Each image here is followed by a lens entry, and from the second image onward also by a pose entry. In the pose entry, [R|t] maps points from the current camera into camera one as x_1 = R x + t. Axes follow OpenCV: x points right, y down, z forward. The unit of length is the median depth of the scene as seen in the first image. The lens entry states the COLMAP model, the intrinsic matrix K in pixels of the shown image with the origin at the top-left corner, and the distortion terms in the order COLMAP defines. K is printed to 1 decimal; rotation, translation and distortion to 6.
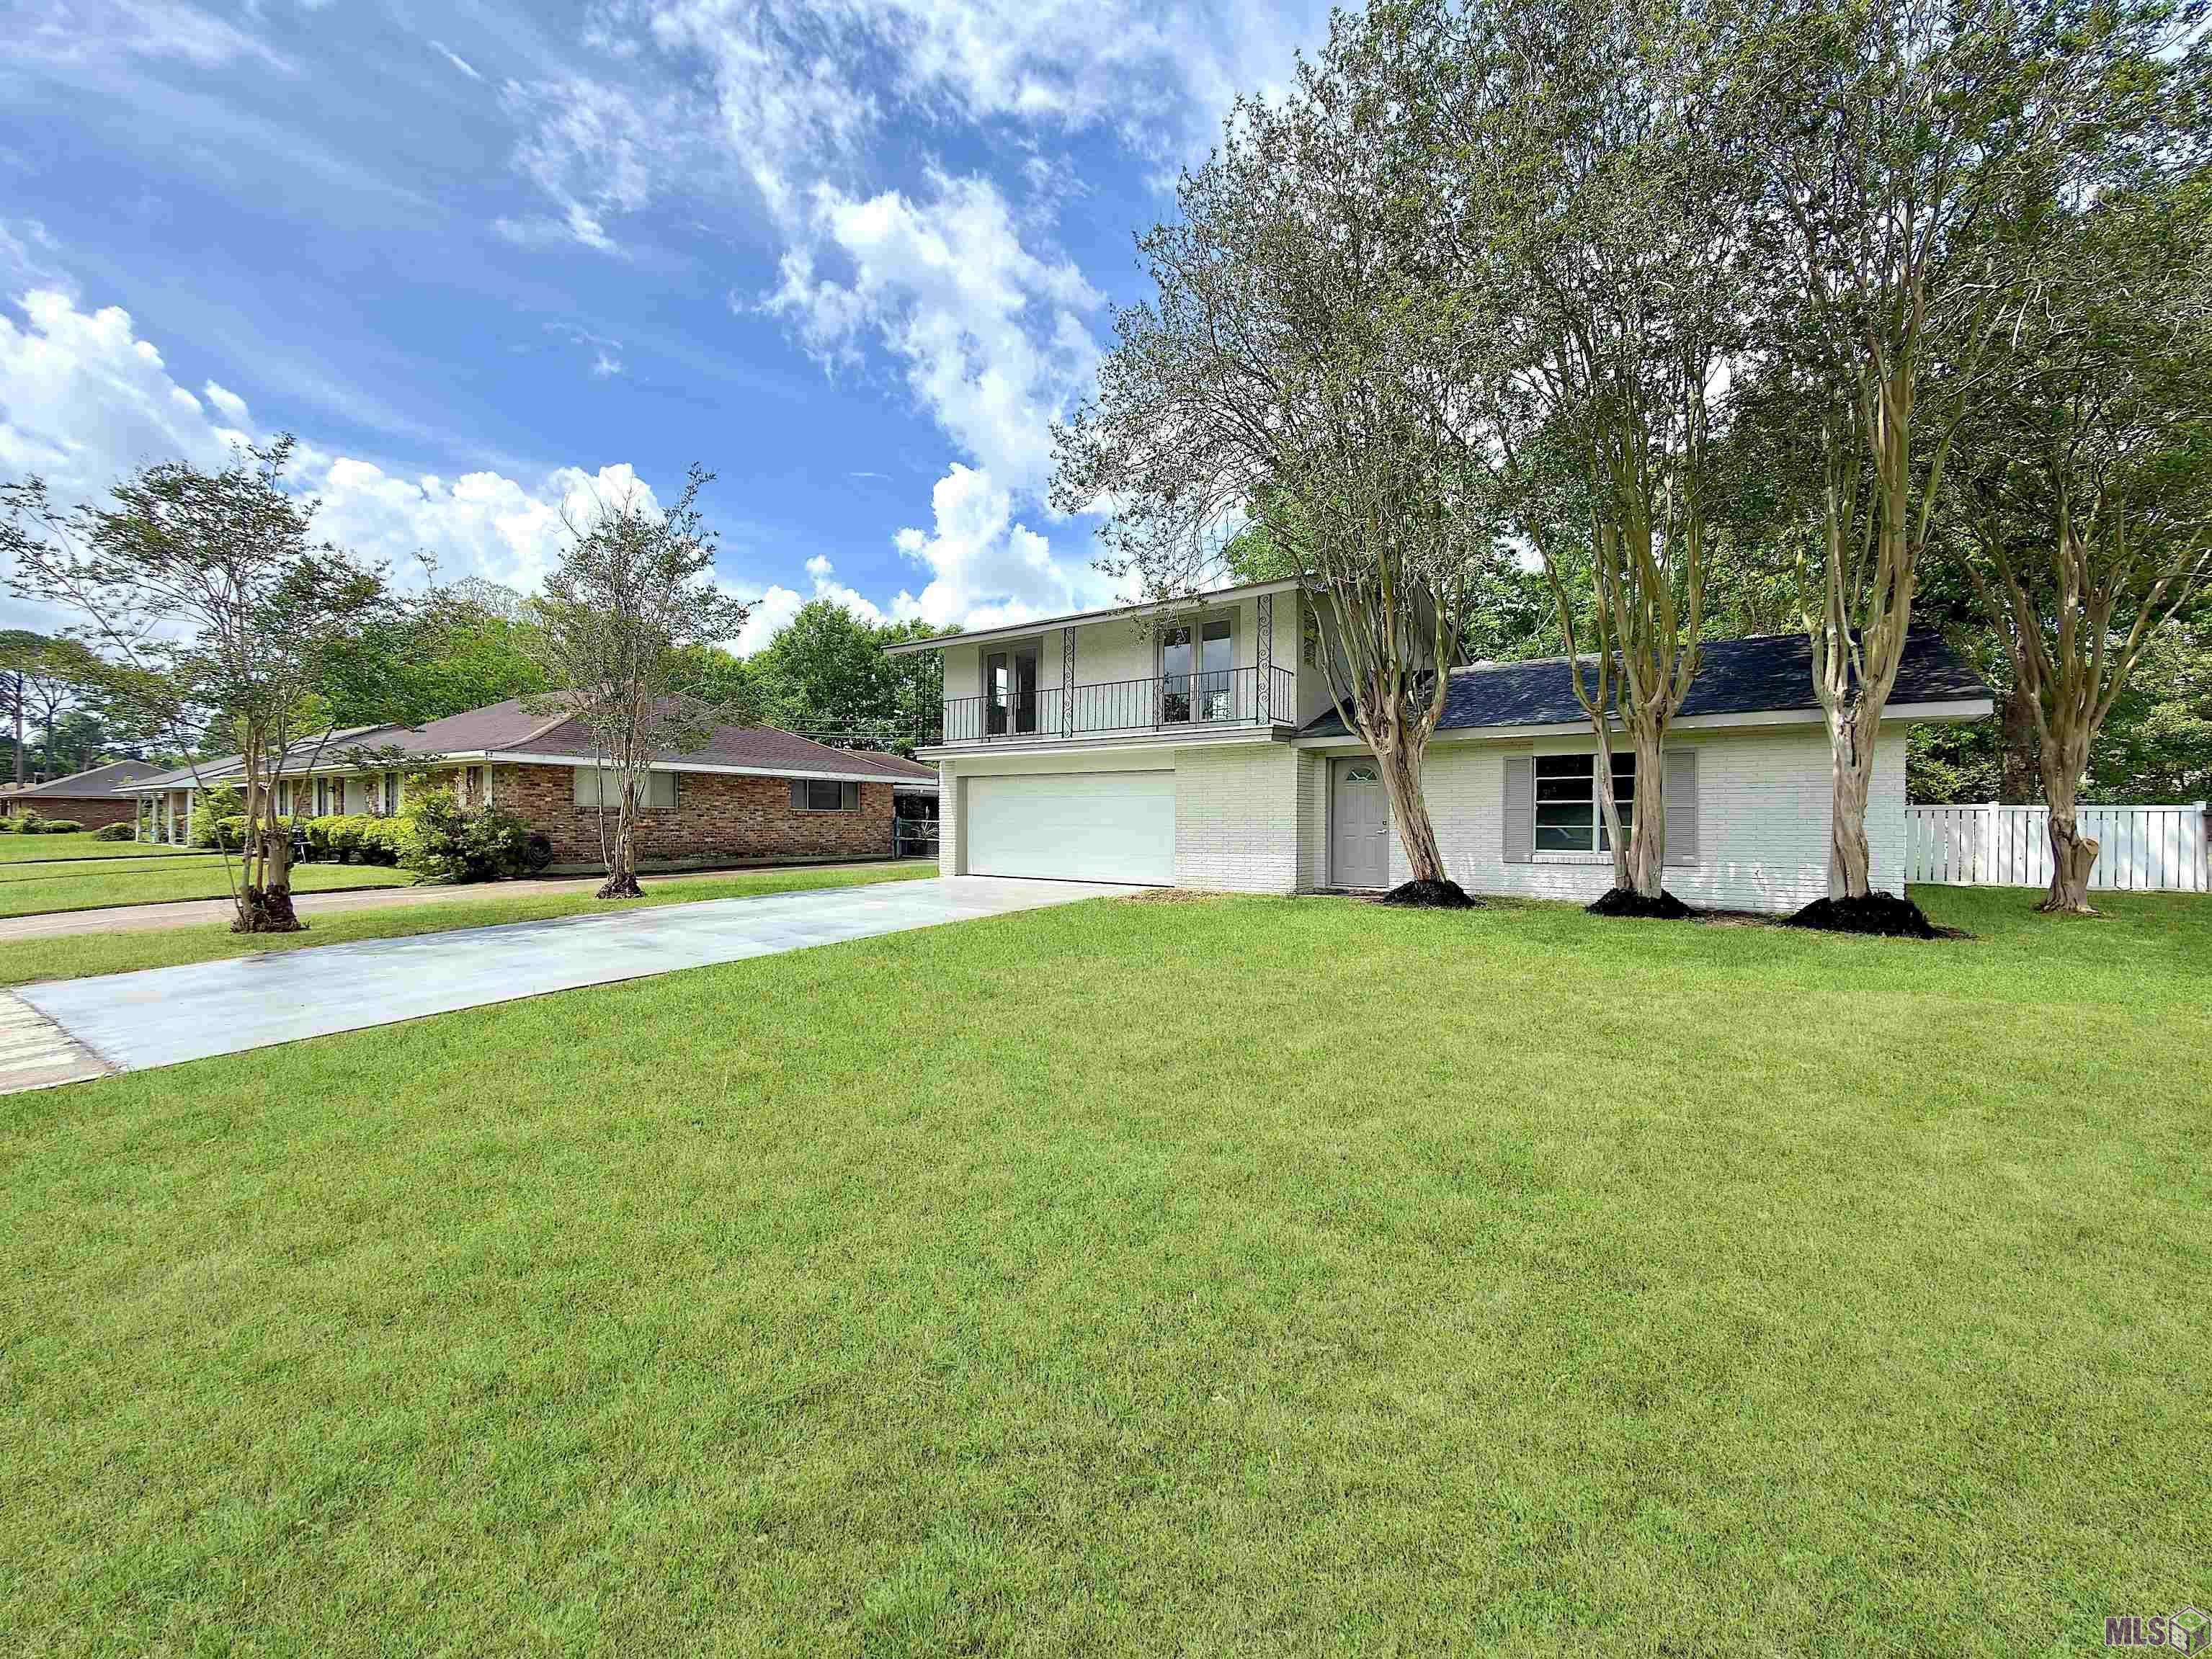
lens RADIAL K [[889.8, 0, 1103.9], [0, 889.8, 829.4], [0, 0, 1]] dist [-0.000681, 0.000090]
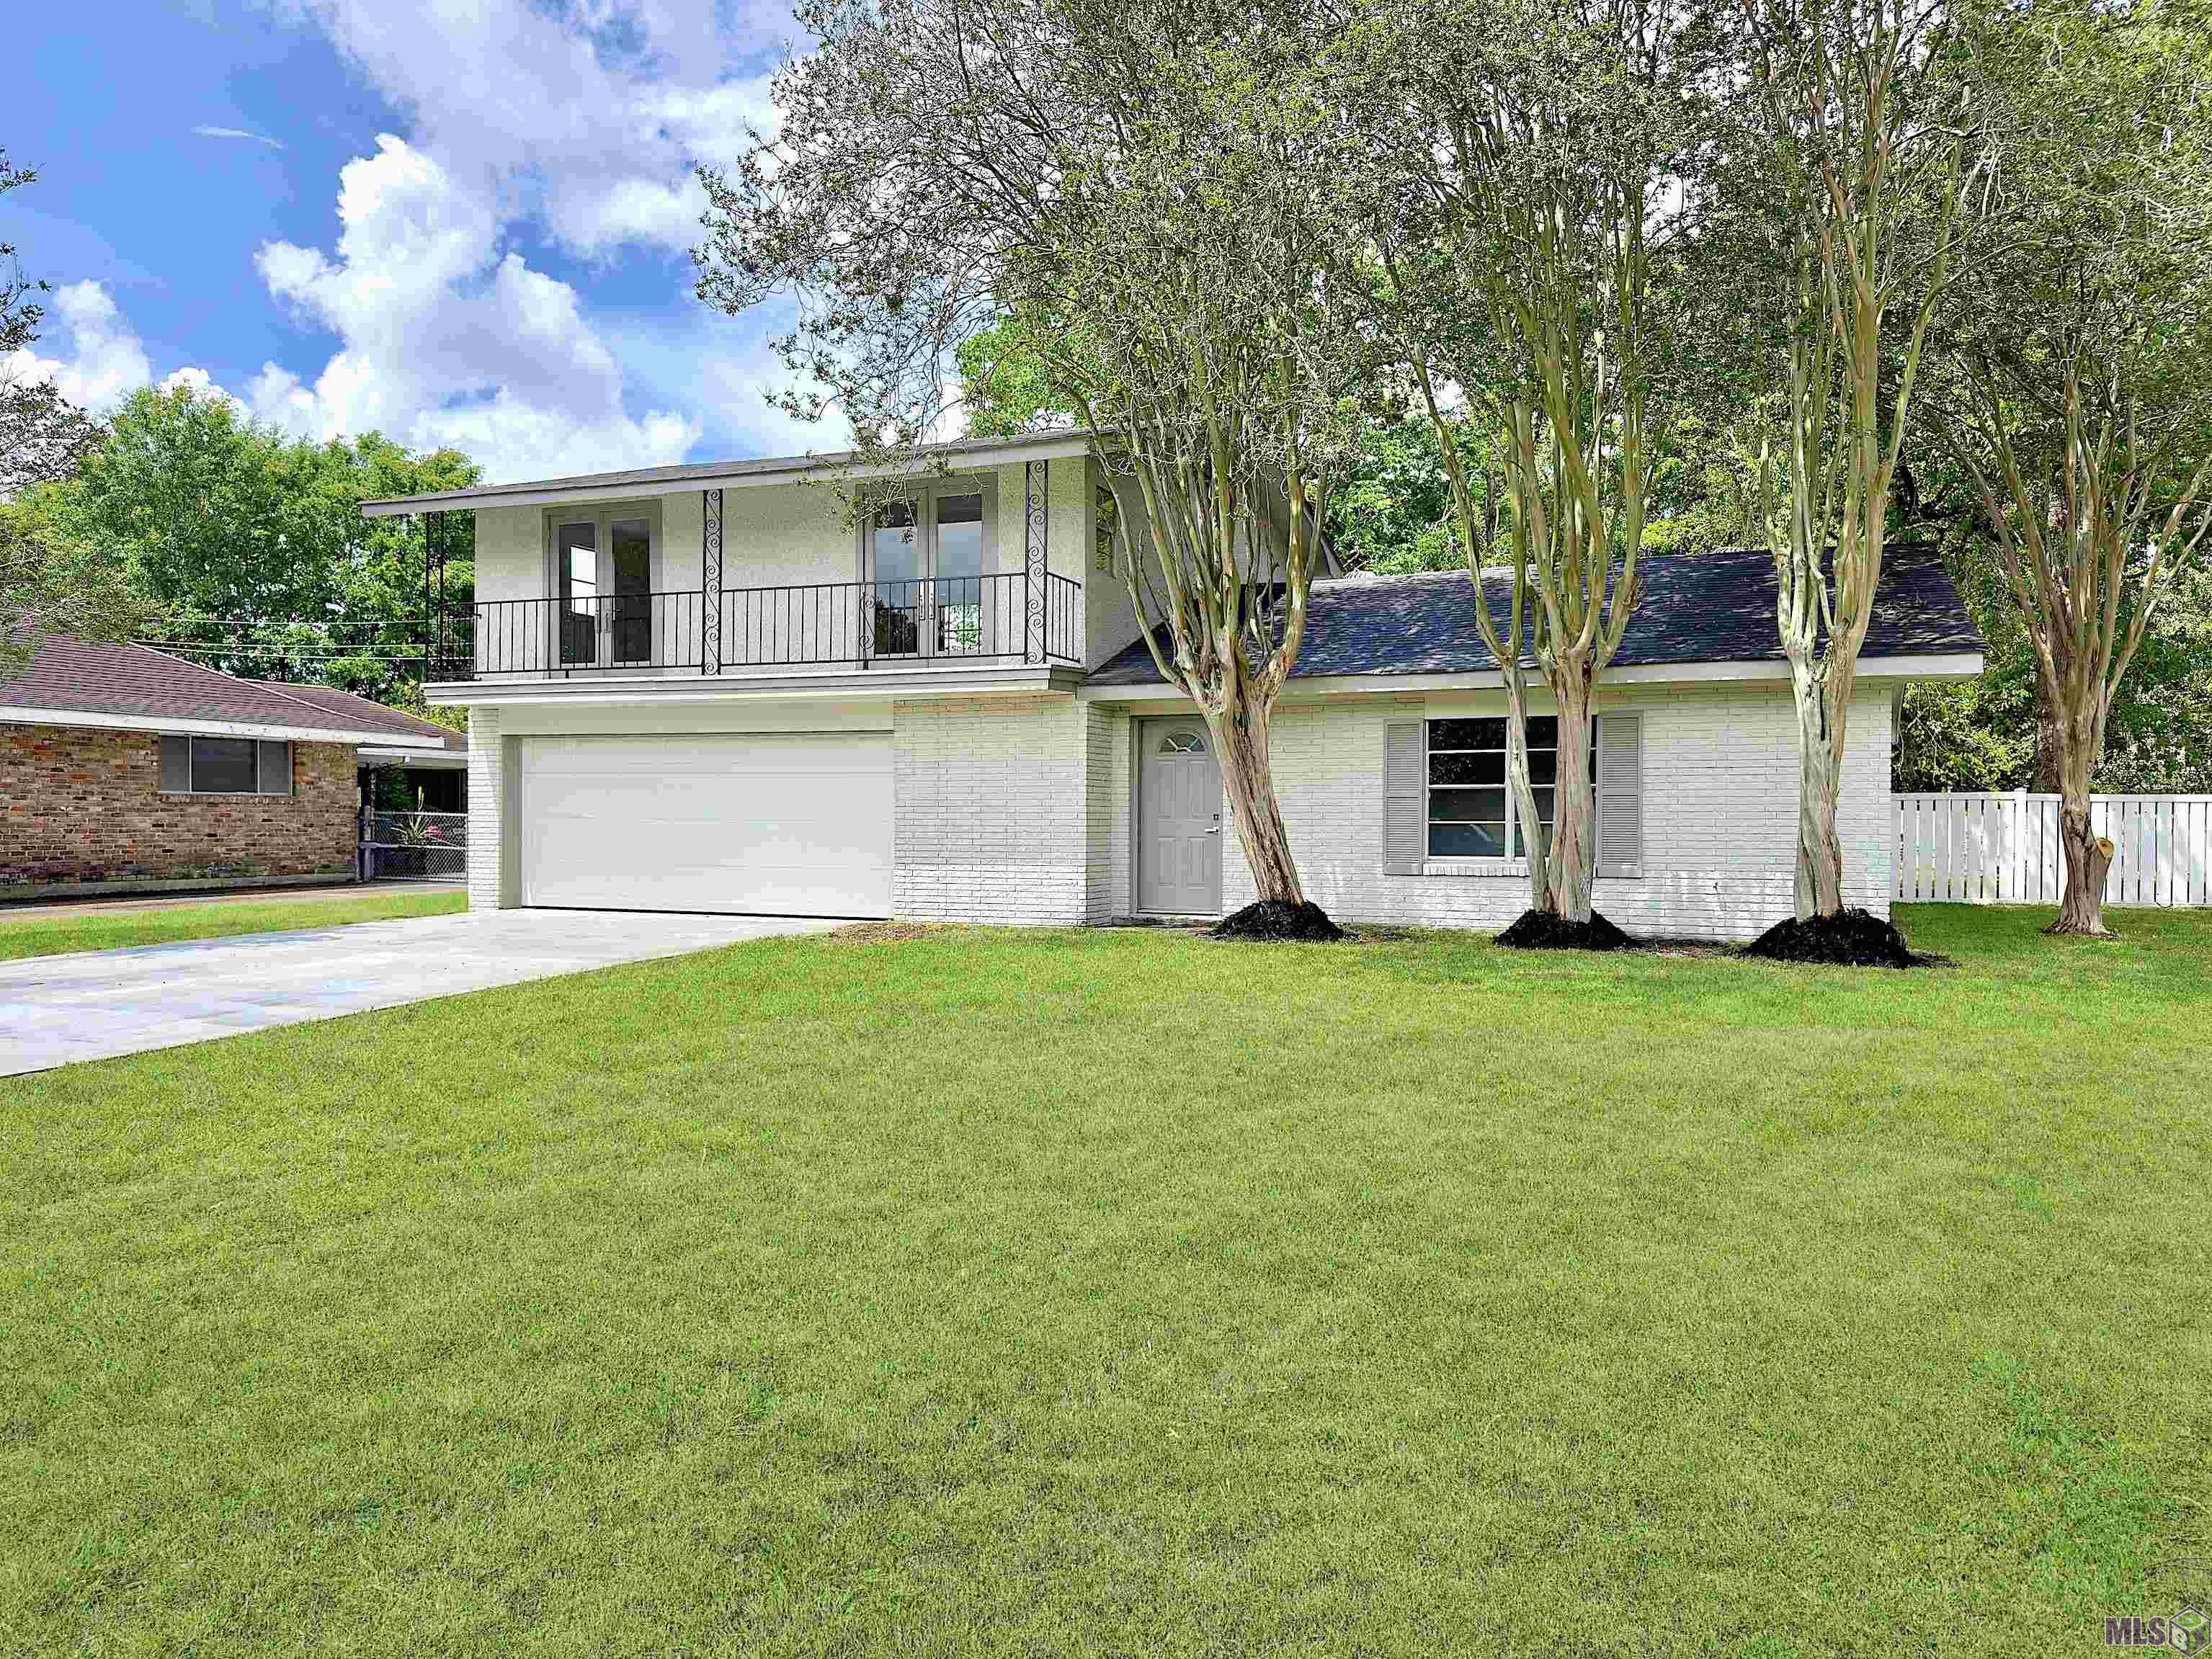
lens RADIAL K [[1543.5, 0, 1106.0], [0, 1543.5, 829.5], [0, 0, 1]] dist [0.106095, -0.158715]
pose [[0.972526, -0.001104, 0.232792, -0.031986], [0.001190, 0.999999, -0.000227, 0.002537], [-0.232792, 0.000498, 0.972526, -0.099218]]
